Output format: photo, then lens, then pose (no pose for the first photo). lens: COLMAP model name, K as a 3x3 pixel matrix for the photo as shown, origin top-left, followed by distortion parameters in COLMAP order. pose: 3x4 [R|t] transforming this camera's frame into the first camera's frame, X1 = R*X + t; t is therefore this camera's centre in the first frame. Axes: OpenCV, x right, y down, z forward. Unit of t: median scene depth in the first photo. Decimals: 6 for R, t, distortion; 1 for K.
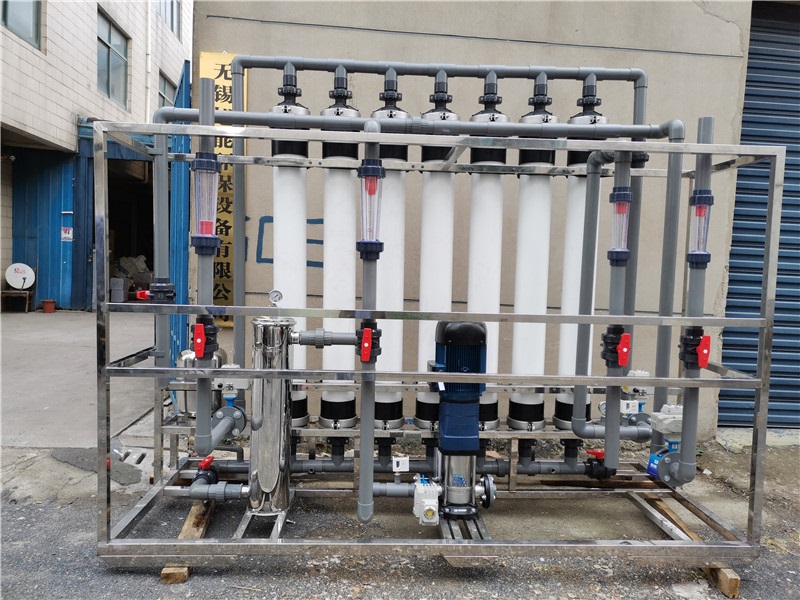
lens RADIAL K [[600.9, 0, 399.1], [0, 600.9, 302.7], [0, 0, 1]] dist [0.043037, 0.000961]
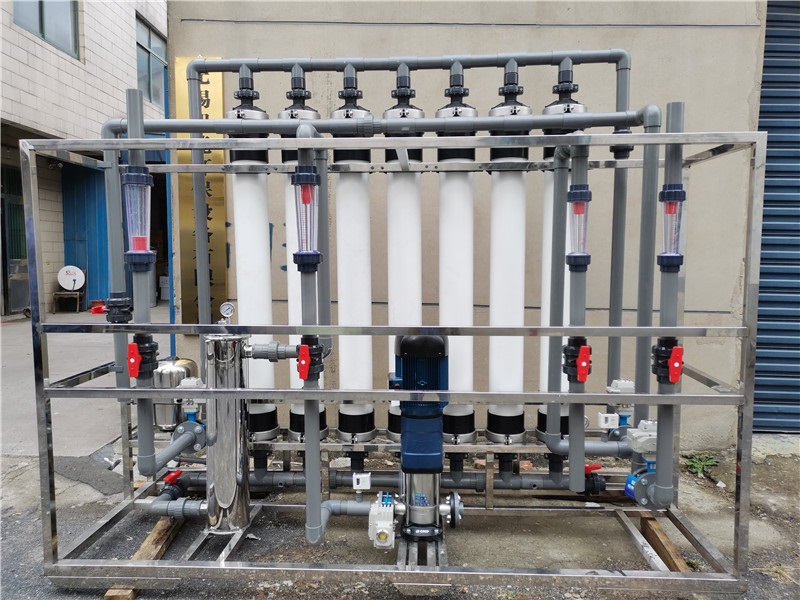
lens RADIAL K [[600.9, 0, 399.1], [0, 600.9, 302.7], [0, 0, 1]] dist [0.043037, 0.000961]
pose [[0.994818, -0.020085, -0.099667, 0.153809], [0.022120, 0.999568, 0.019358, -0.031283], [0.099235, -0.021462, 0.994833, 0.055762]]
